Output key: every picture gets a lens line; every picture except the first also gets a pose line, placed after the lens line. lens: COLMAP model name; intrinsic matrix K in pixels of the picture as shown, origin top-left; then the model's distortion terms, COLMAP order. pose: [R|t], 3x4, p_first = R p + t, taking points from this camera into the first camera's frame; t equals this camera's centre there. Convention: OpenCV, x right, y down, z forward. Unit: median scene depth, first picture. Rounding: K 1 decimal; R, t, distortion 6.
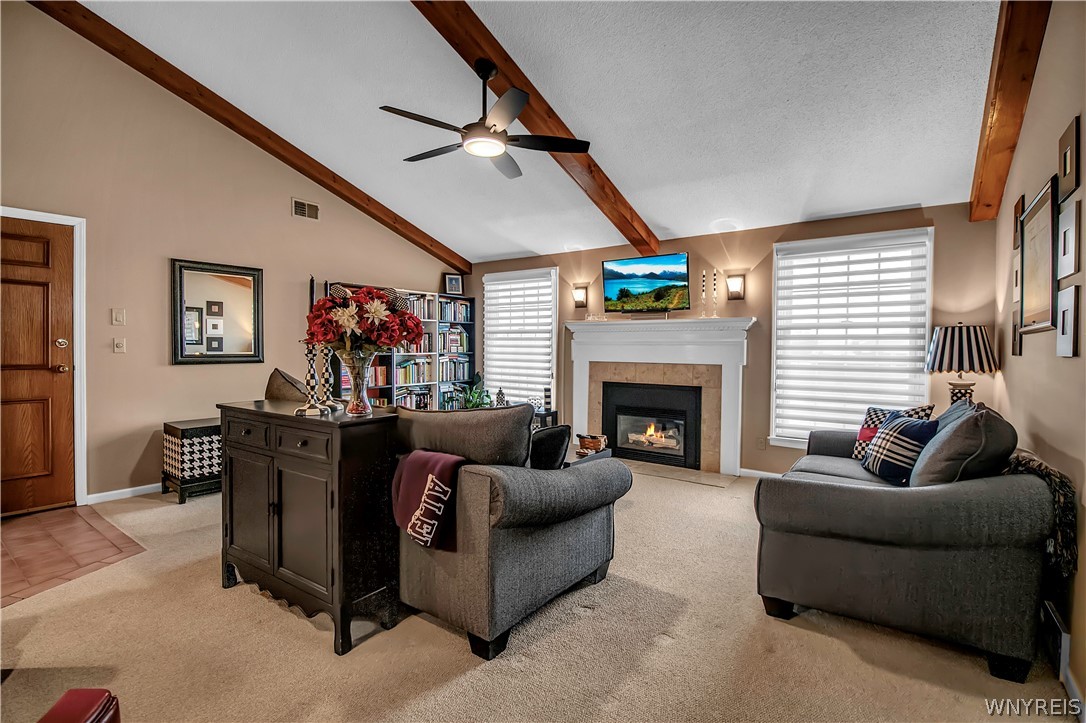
lens RADIAL K [[511.6, 0, 543.0], [0, 511.6, 361.5], [0, 0, 1]] dist [-0.021690, -0.000393]
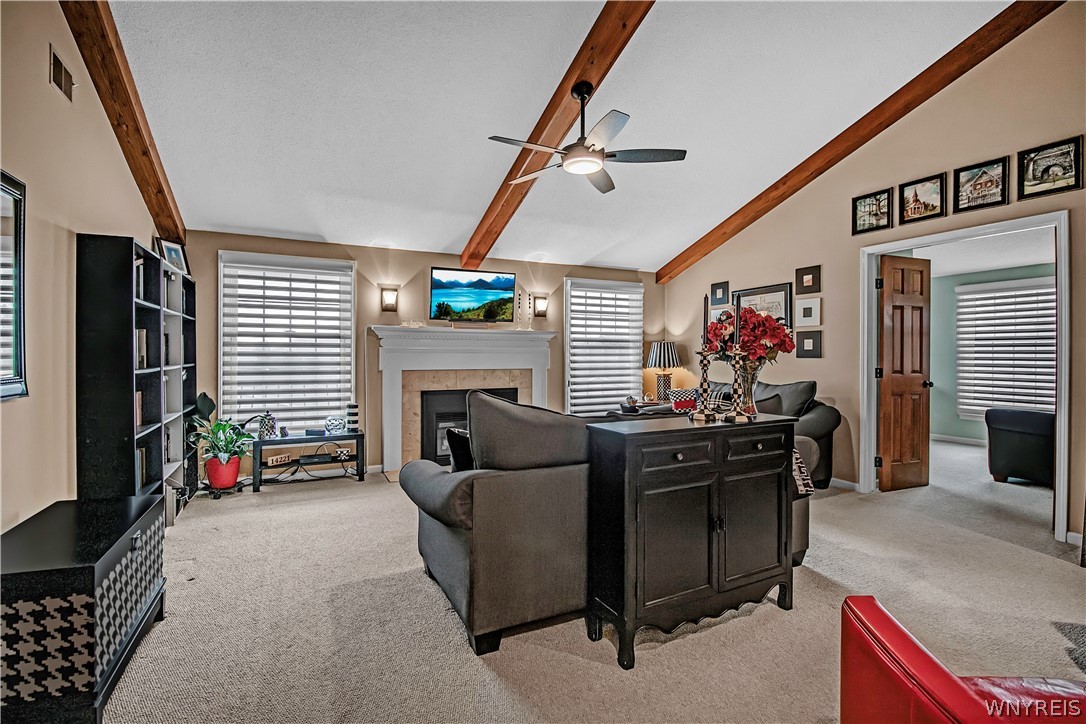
lens RADIAL K [[501.5, 0, 541.8], [0, 501.5, 356.6], [0, 0, 1]] dist [0.000465, -0.010697]
pose [[0.455634, -0.005364, 0.890151, -0.746529], [0.029162, 0.999535, -0.008904, -0.012252], [-0.889689, 0.030015, 0.455579, 0.449768]]
